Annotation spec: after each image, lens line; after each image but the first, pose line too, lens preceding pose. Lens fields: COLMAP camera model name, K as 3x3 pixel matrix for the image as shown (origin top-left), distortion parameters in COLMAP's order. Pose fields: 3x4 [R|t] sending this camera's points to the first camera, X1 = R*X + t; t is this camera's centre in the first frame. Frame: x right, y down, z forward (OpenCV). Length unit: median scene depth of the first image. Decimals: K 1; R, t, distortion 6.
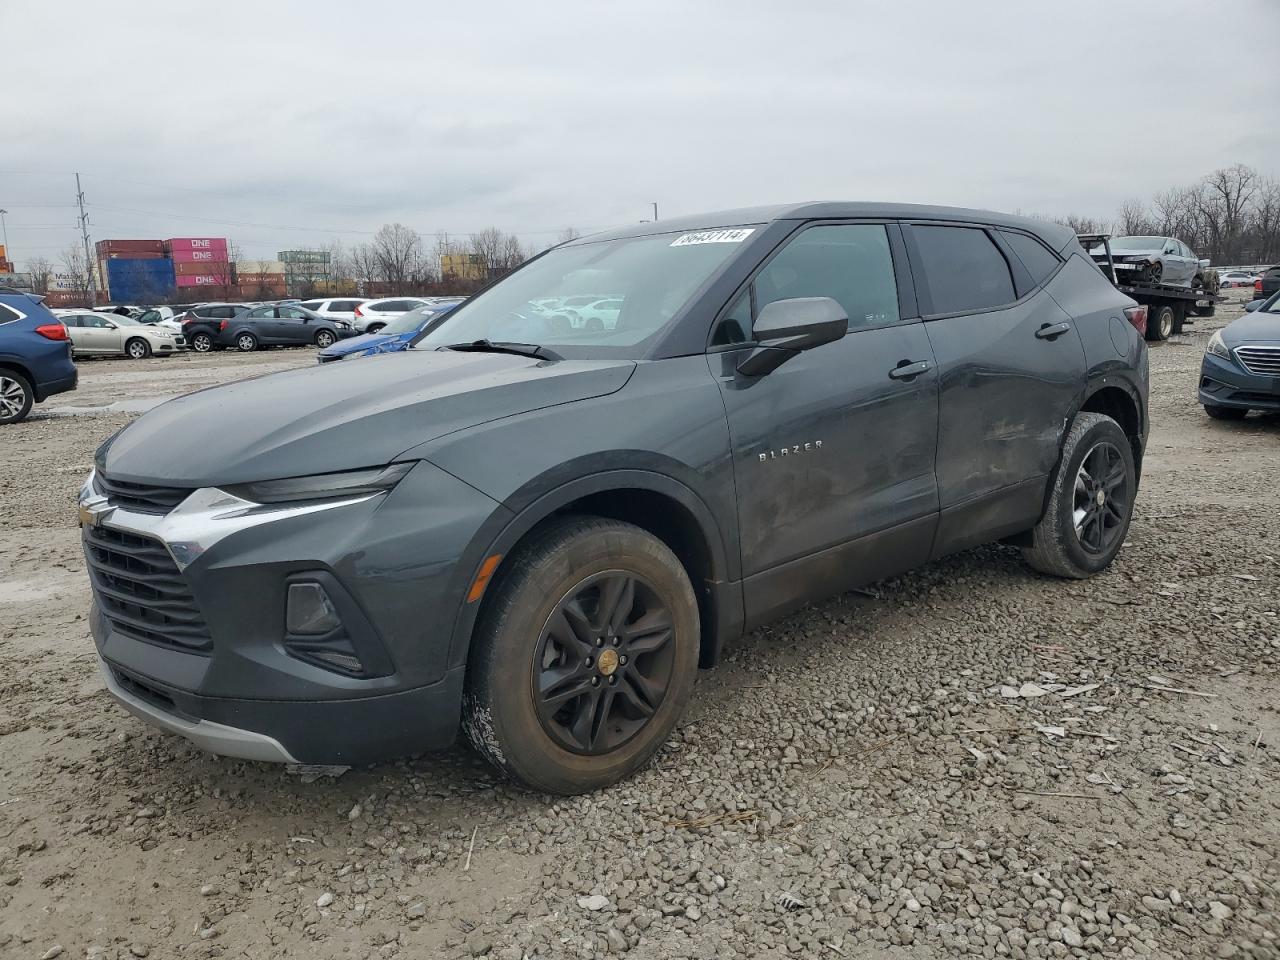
lens RADIAL K [[966.2, 0, 640.0], [0, 966.2, 480.0], [0, 0, 1]] dist [0.344268, 0.000270]
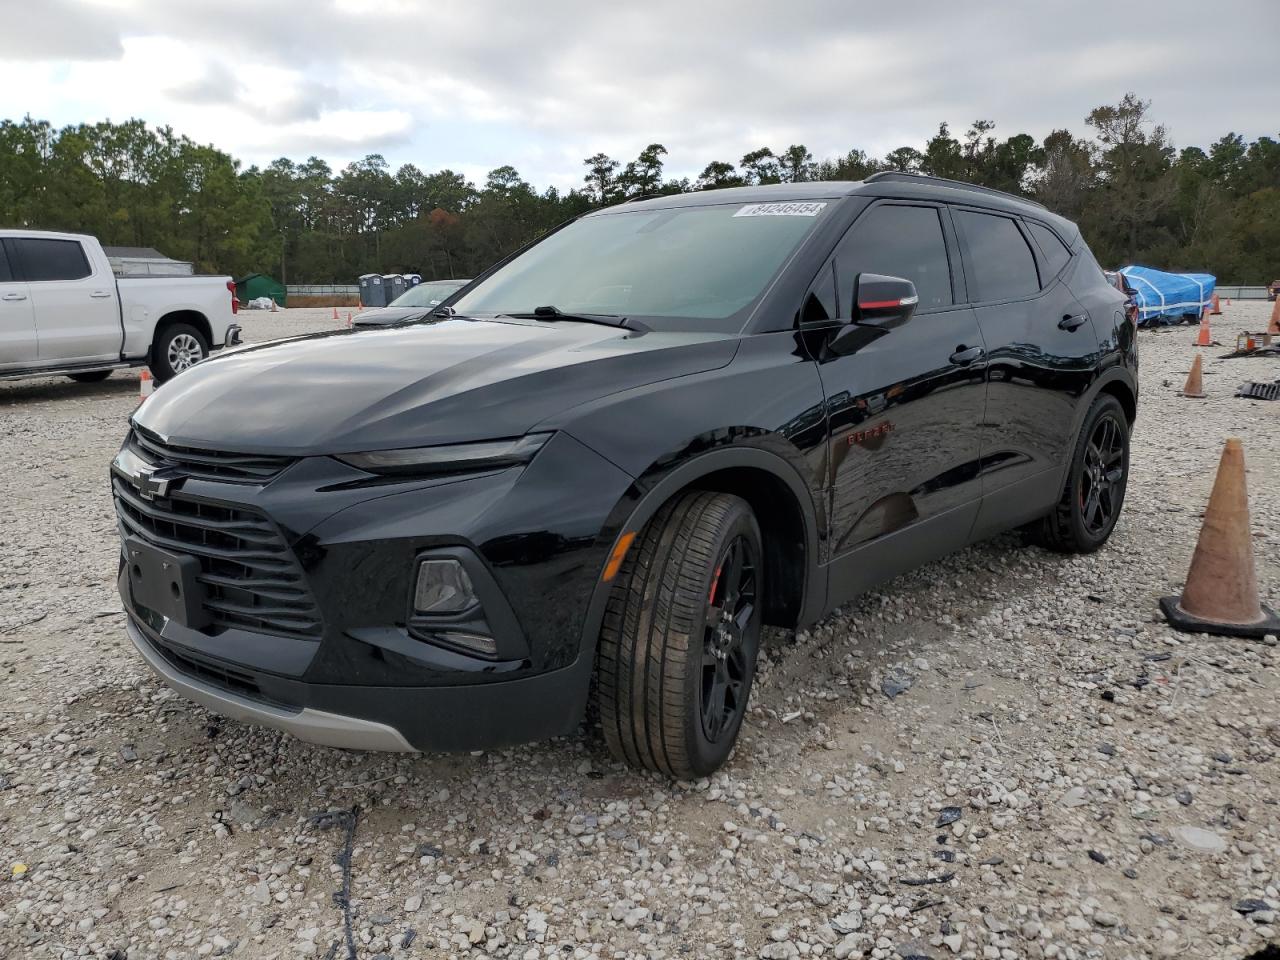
lens RADIAL K [[966.2, 0, 640.0], [0, 966.2, 480.0], [0, 0, 1]] dist [0.344268, 0.000270]
pose [[0.988123, 0.016345, 0.152792, -0.244742], [-0.018079, 0.999787, 0.009968, 0.013439], [-0.152597, -0.012612, 0.988208, 0.061623]]
